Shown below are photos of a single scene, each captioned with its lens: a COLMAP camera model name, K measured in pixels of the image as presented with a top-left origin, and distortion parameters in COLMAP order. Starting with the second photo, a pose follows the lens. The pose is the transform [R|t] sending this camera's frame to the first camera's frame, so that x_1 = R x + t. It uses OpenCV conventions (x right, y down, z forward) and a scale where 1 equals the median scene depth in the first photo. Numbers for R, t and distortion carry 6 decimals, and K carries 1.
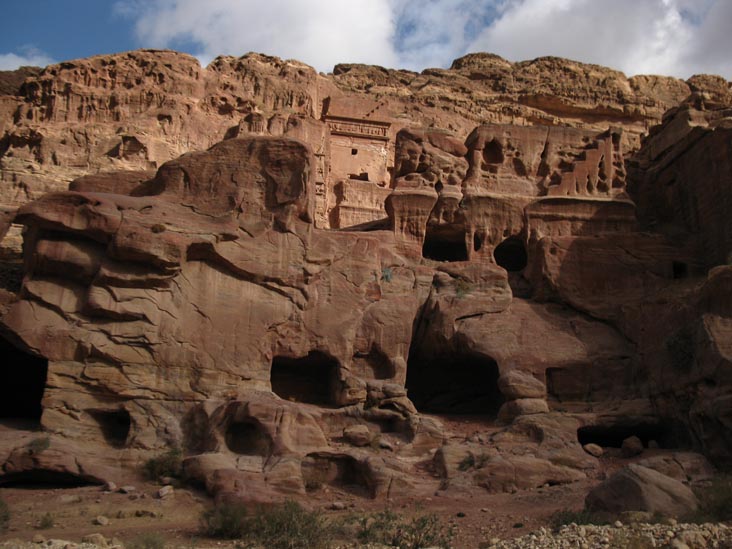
lens RADIAL K [[785.8, 0, 366.0], [0, 785.8, 274.8], [0, 0, 1]] dist [-0.126179, 0.000000]
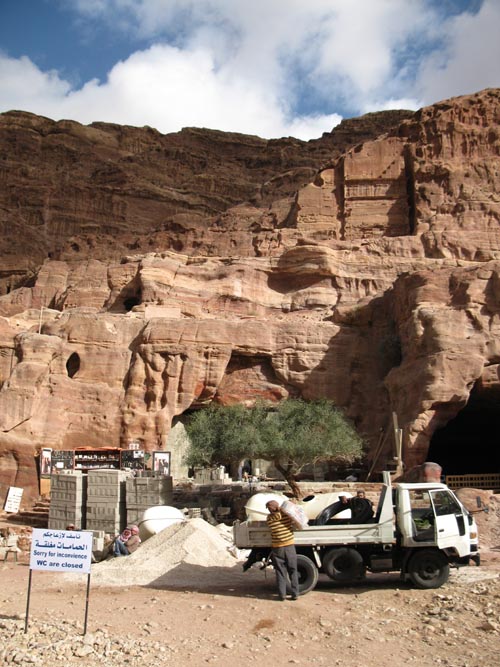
lens RADIAL K [[716.0, 0, 250.0], [0, 716.0, 334.2], [0, 0, 1]] dist [-0.126179, 0.000000]
pose [[0.981784, -0.059897, -0.180310, -0.530772], [0.067621, 0.997025, 0.036992, -0.003489], [0.177558, -0.048511, 0.982914, -0.059687]]
